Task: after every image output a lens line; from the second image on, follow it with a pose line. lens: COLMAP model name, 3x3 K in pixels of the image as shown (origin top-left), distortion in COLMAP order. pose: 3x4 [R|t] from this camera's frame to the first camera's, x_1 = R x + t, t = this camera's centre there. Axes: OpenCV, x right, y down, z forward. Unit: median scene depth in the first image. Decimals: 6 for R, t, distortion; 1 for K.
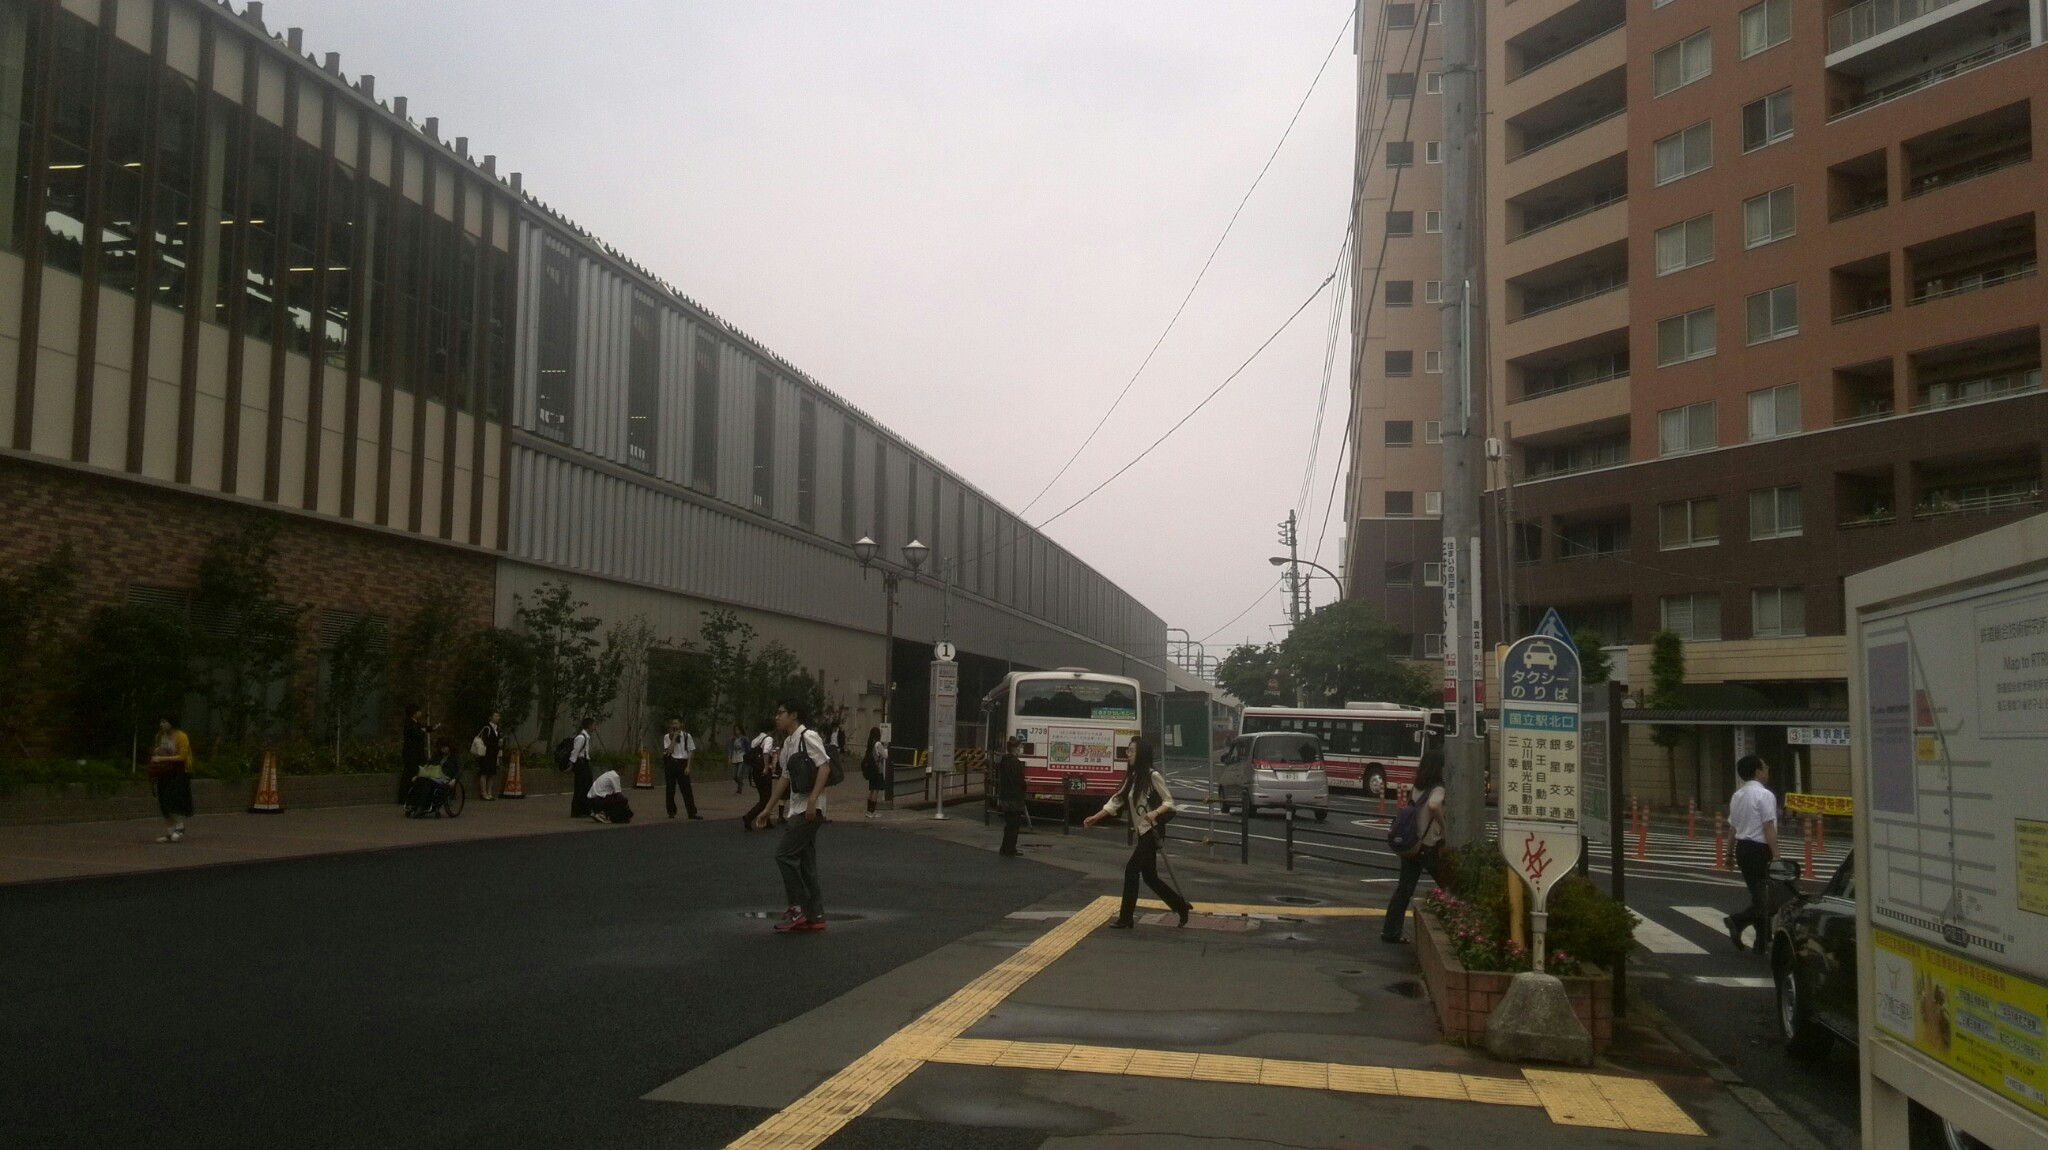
lens RADIAL K [[1674.5, 0, 1030.5], [0, 1674.5, 571.6], [0, 0, 1]] dist [0.104565, -0.166420]
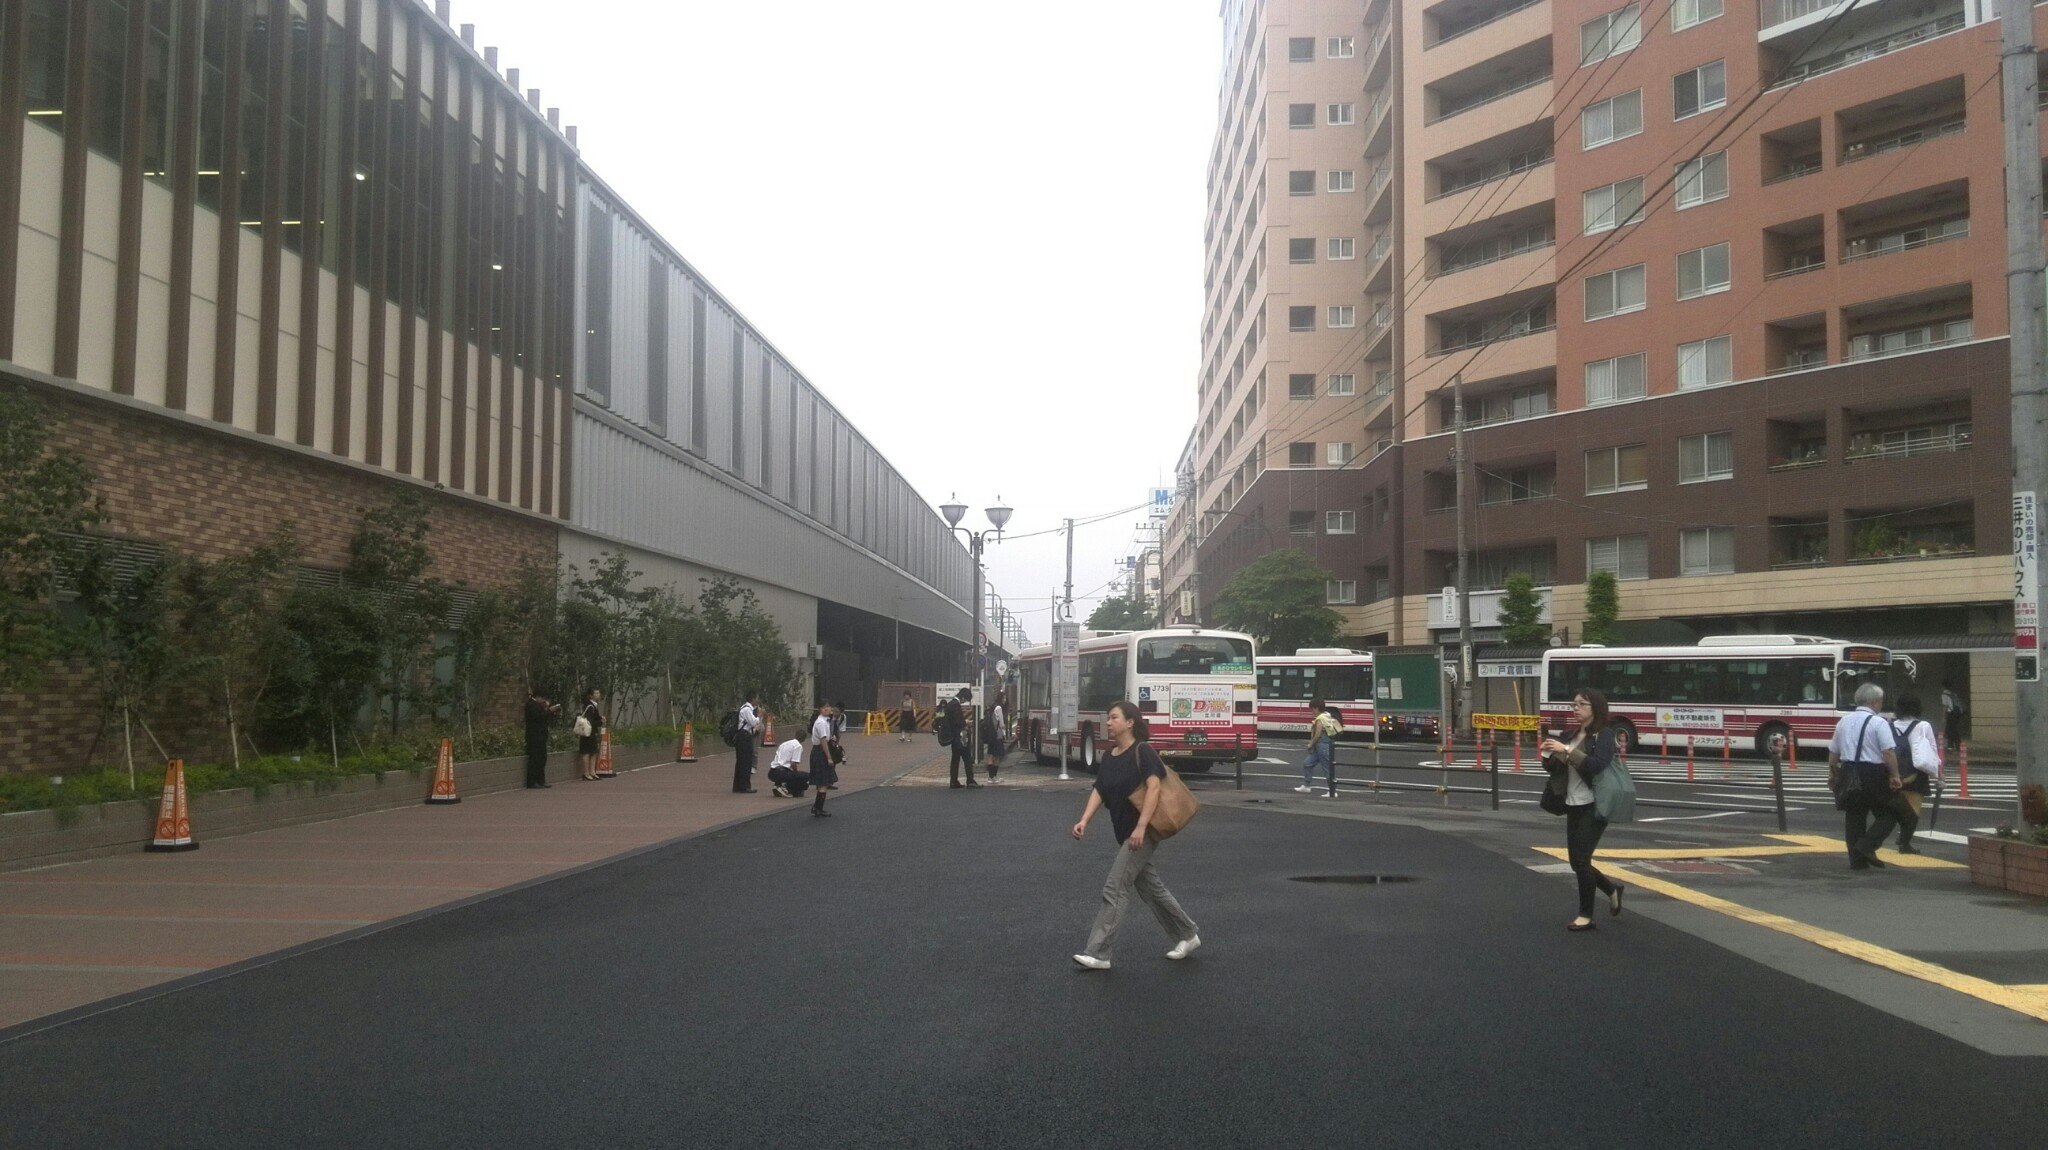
lens RADIAL K [[1674.5, 0, 964.7], [0, 1674.5, 513.1], [0, 0, 1]] dist [0.104565, -0.166420]
pose [[0.988629, -0.021030, 0.148899, -0.192653], [0.021942, 0.999749, -0.004489, -0.005712], [-0.148767, 0.007706, 0.988842, 0.017826]]
